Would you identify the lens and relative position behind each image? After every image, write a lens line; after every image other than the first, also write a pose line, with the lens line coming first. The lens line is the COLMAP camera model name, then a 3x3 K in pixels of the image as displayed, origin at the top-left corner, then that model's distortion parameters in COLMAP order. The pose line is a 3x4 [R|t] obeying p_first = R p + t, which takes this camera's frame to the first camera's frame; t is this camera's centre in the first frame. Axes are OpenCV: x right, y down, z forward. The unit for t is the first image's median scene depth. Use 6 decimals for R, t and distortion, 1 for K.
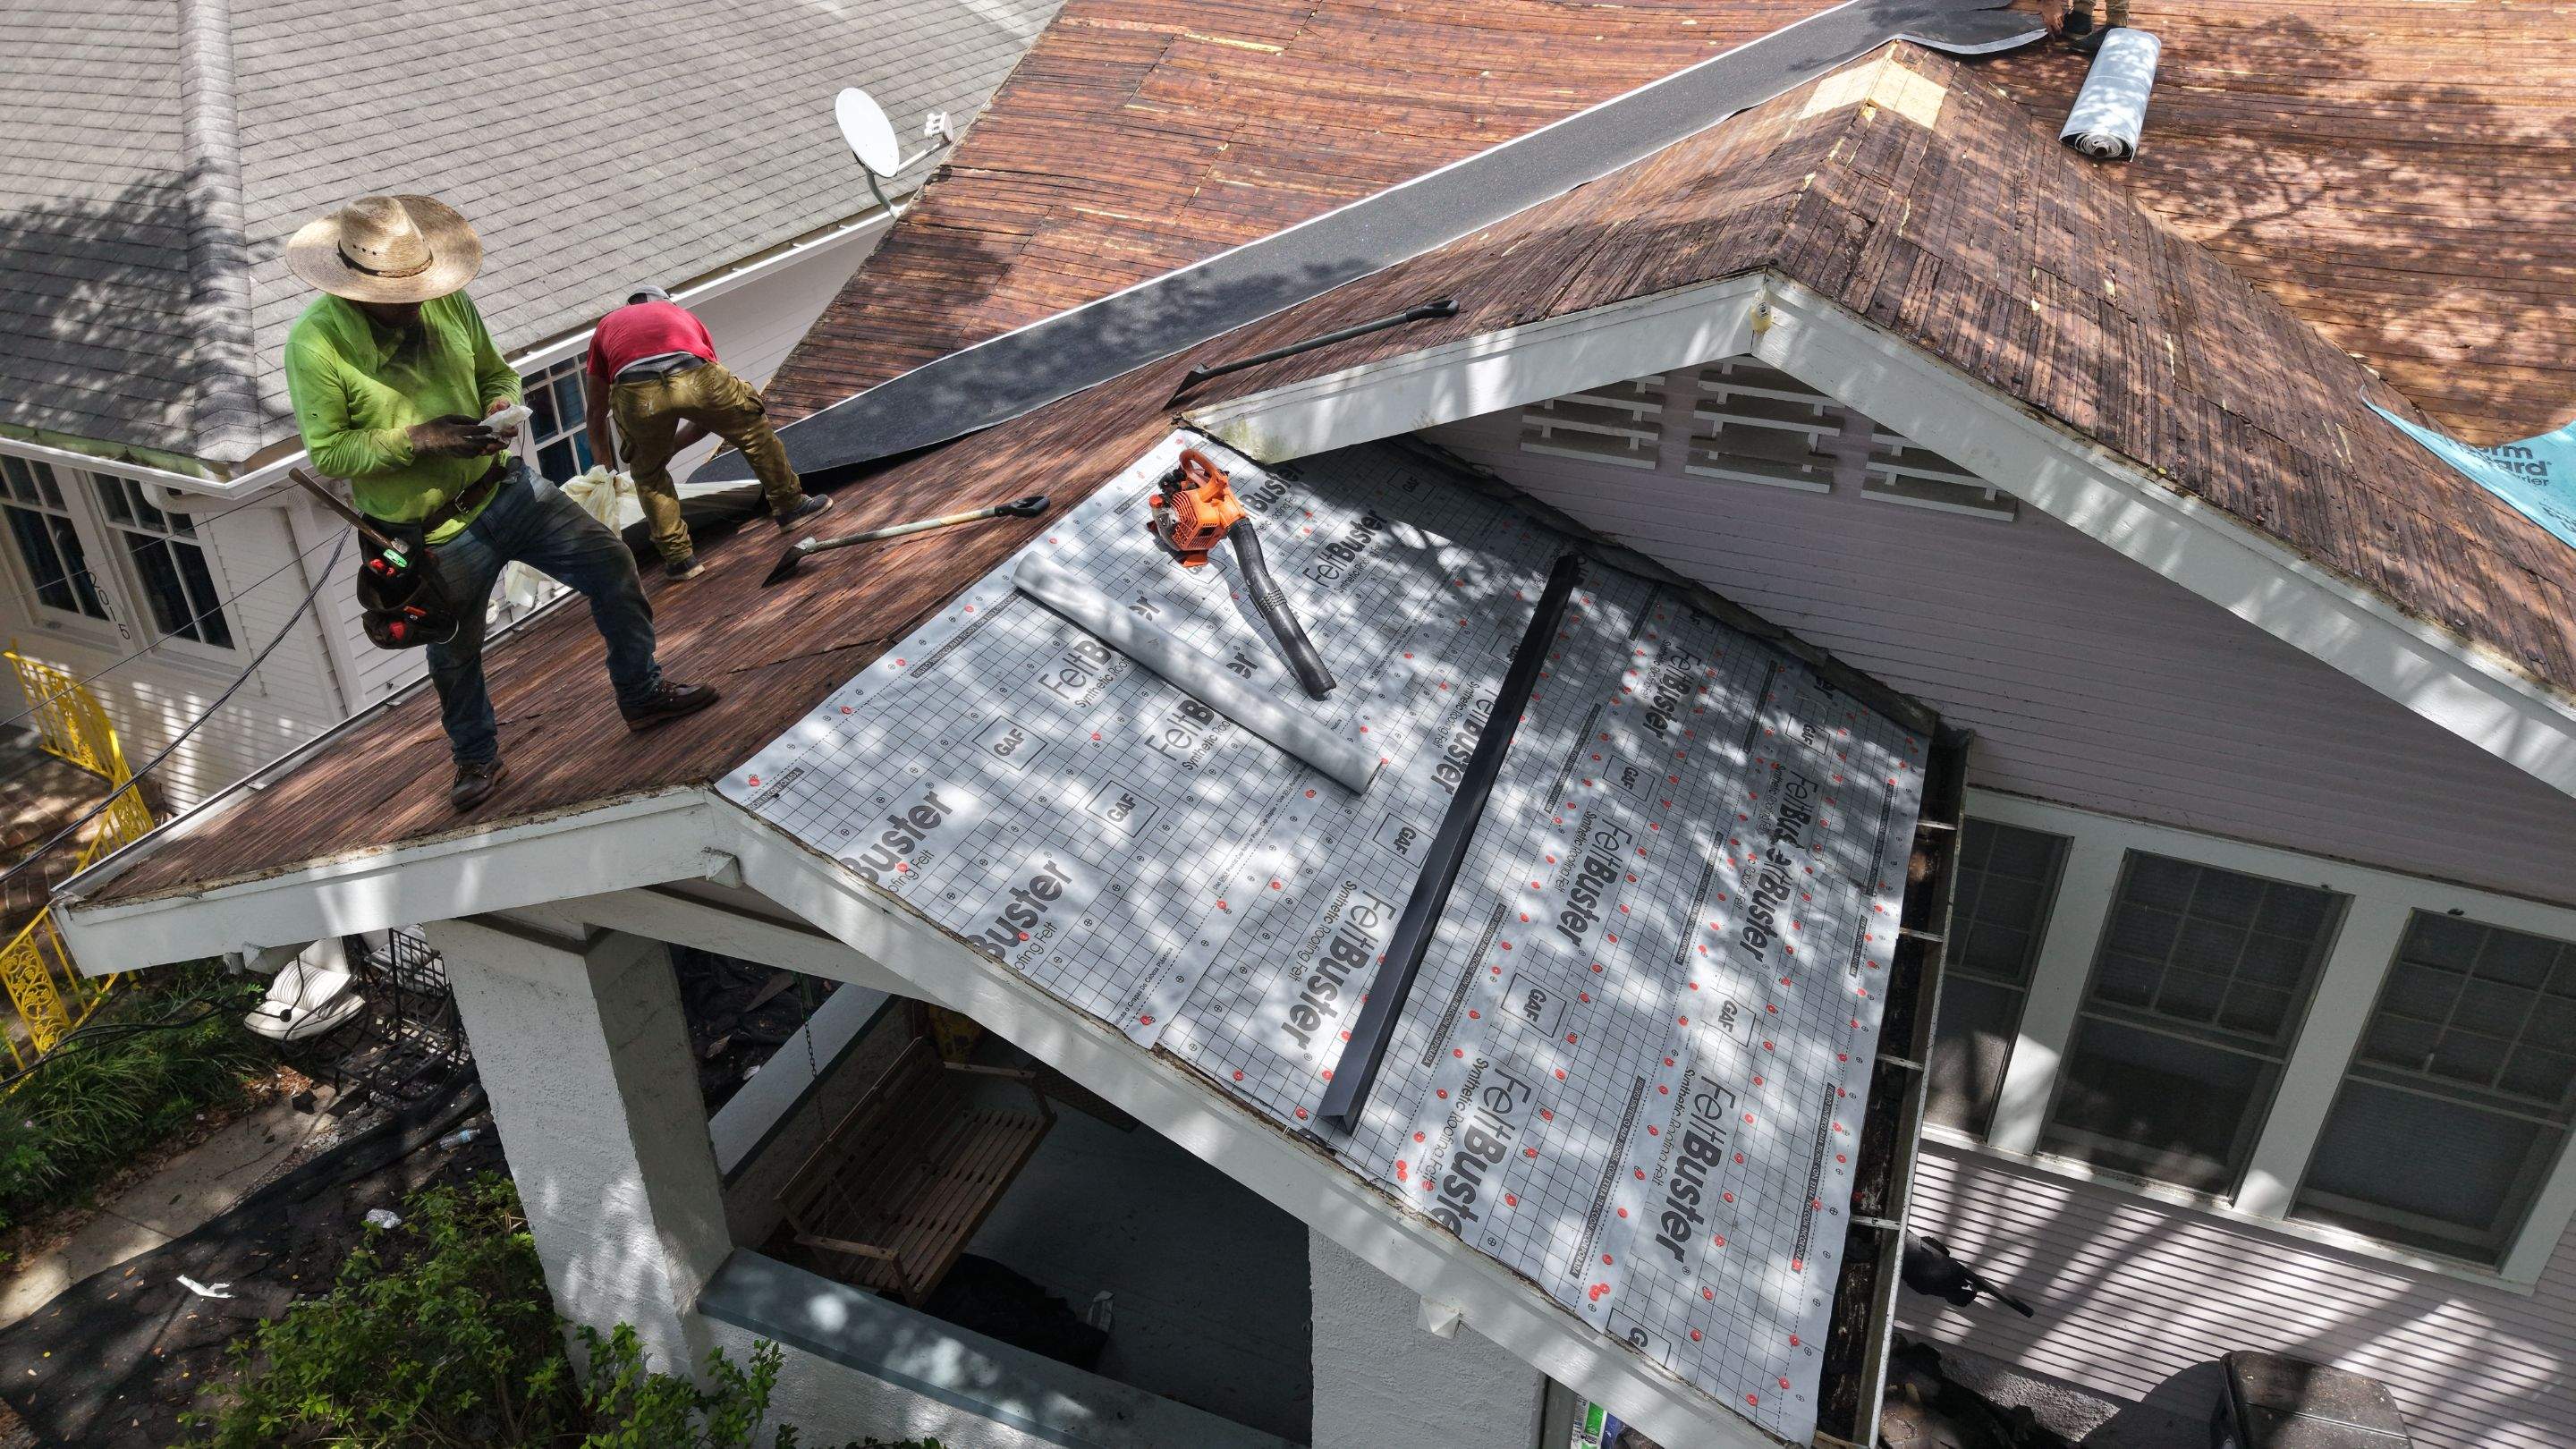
lens RADIAL K [[1696.7, 0, 1281.8], [0, 1696.7, 714.4], [0, 0, 1]] dist [0.016057, -0.022735]
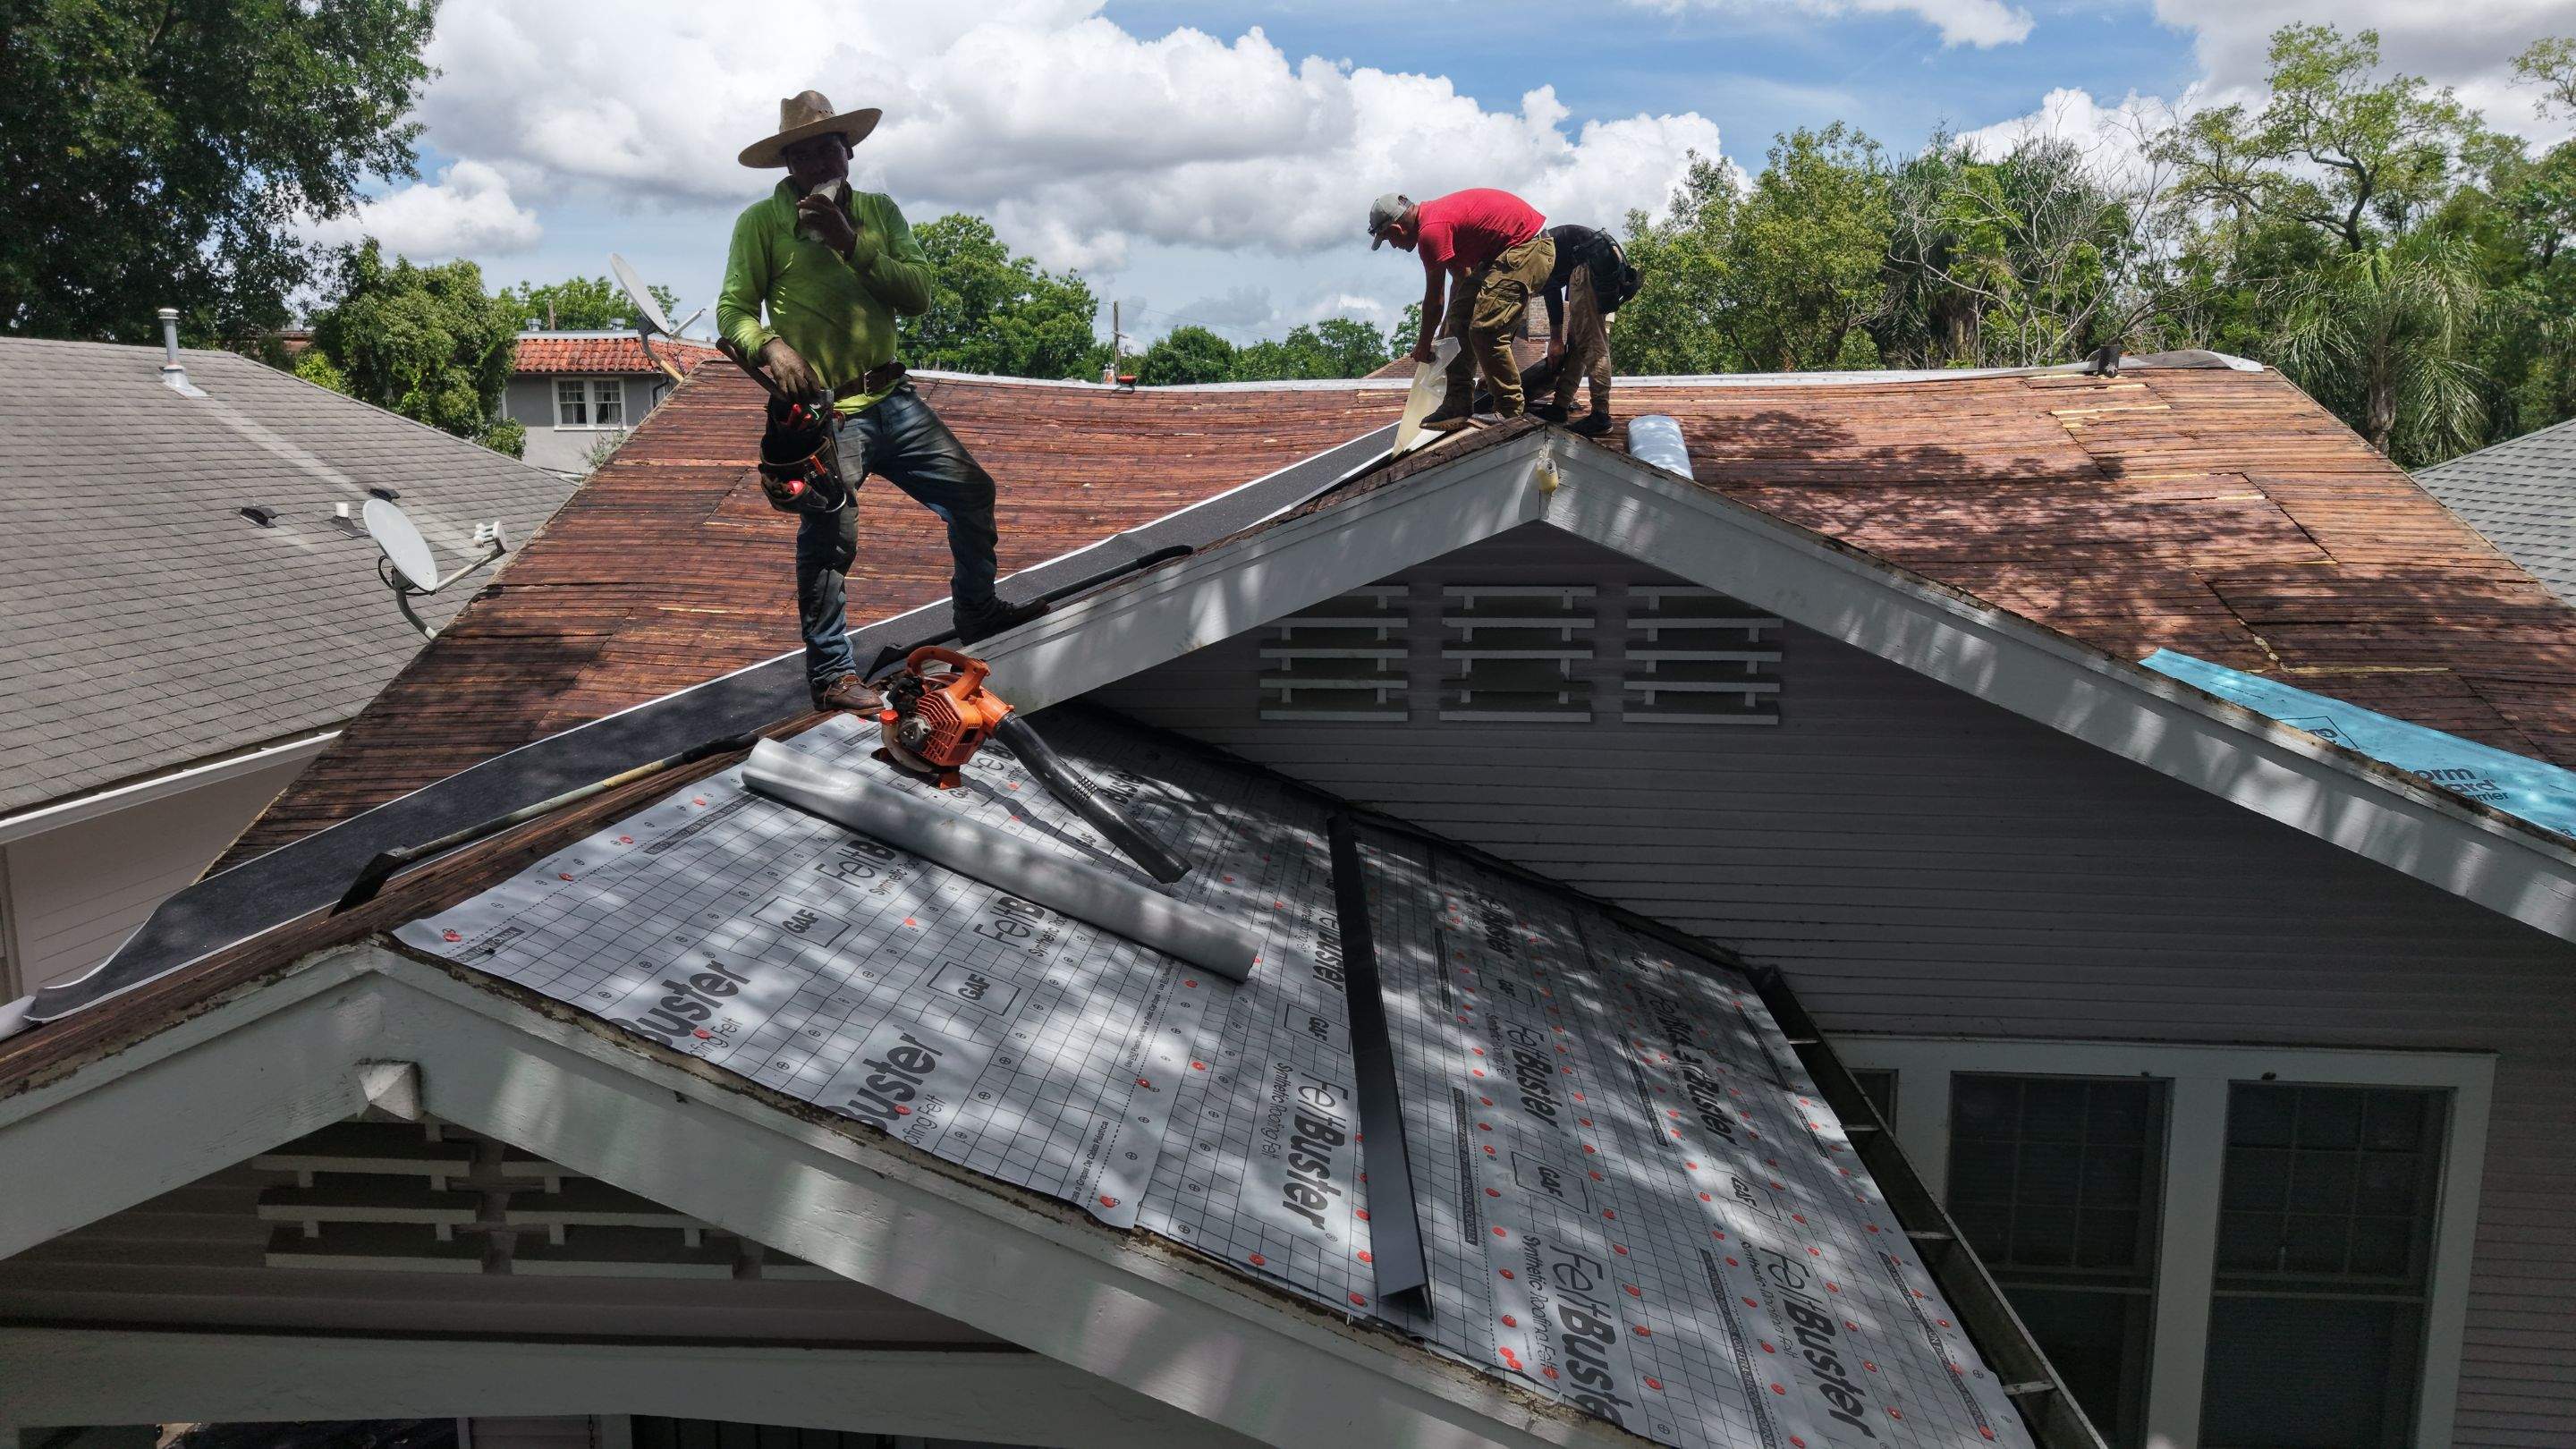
lens RADIAL K [[1696.7, 0, 1281.8], [0, 1696.7, 714.4], [0, 0, 1]] dist [0.016057, -0.022735]
pose [[0.948001, -0.060579, 0.312448, -0.139784], [0.169119, 0.927532, -0.333293, 0.155785], [-0.269615, 0.368803, 0.889546, 0.206853]]
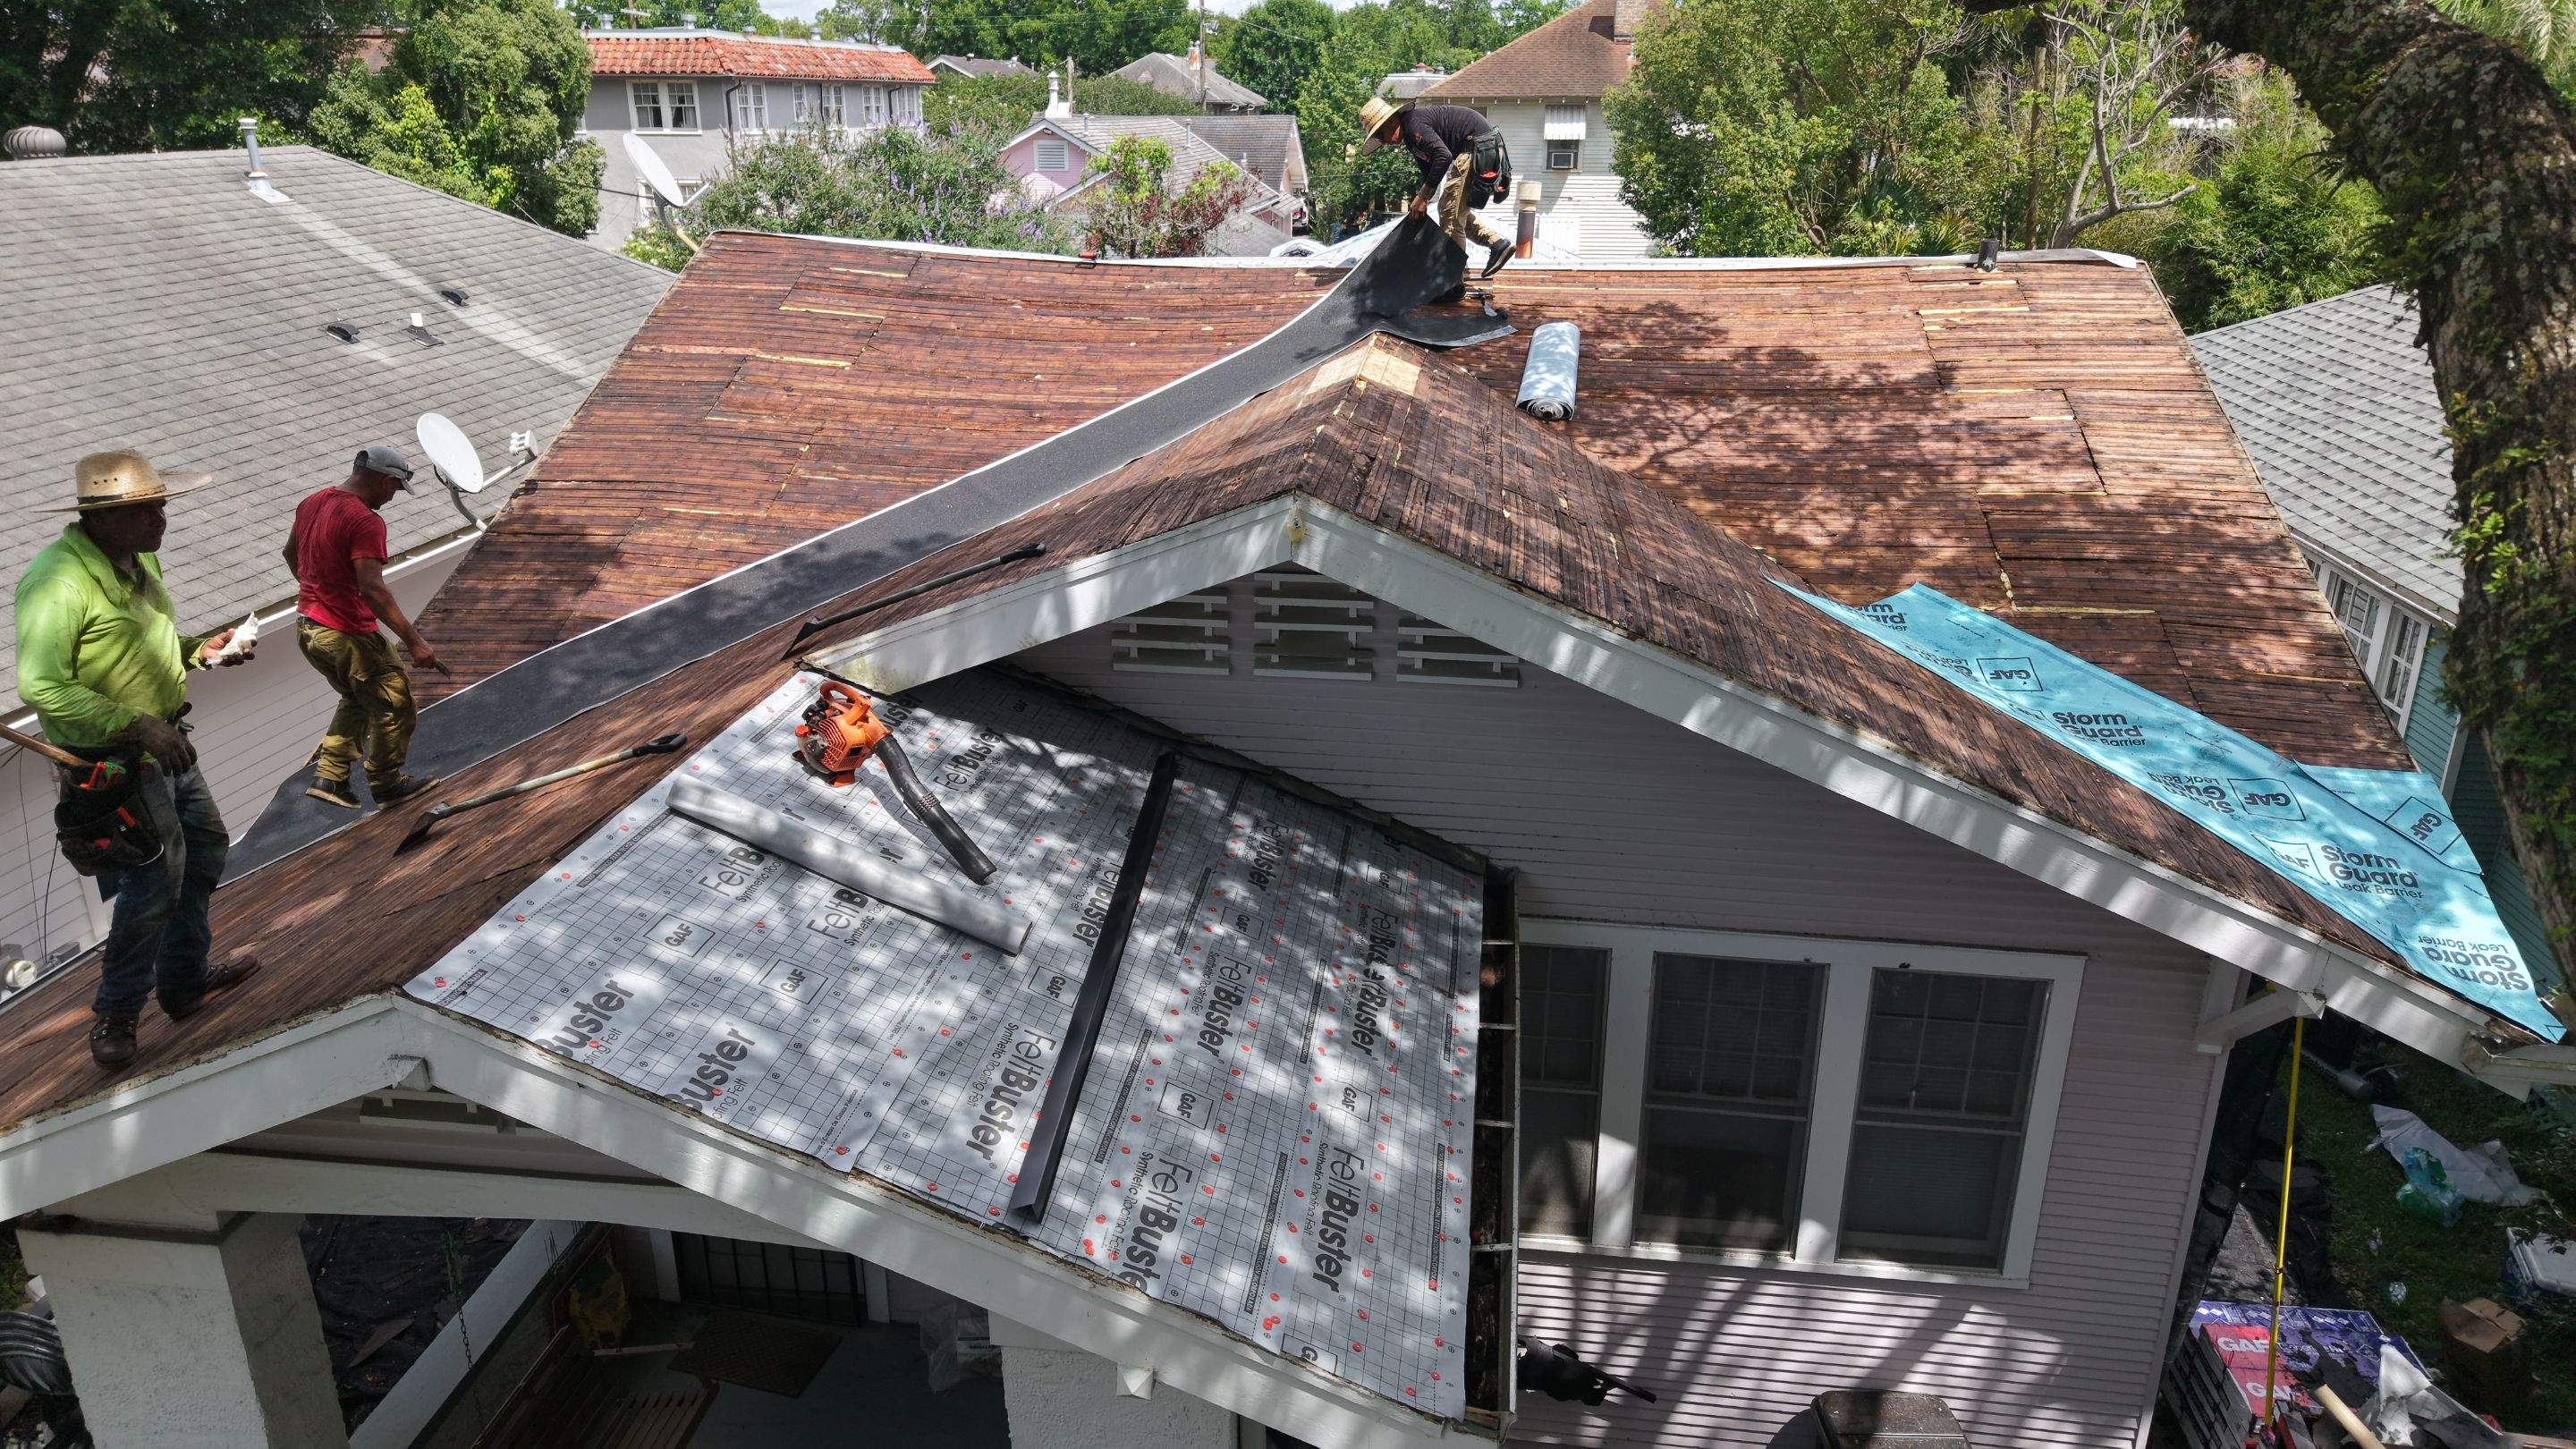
lens RADIAL K [[1681.0, 0, 1280.2], [0, 1681.0, 714.4], [0, 0, 1]] dist [0.018308, -0.025280]
pose [[0.965029, -0.092503, 0.245281, -0.030927], [0.135529, 0.976975, -0.164778, 0.080730], [-0.224391, 0.192258, 0.955346, -0.105599]]
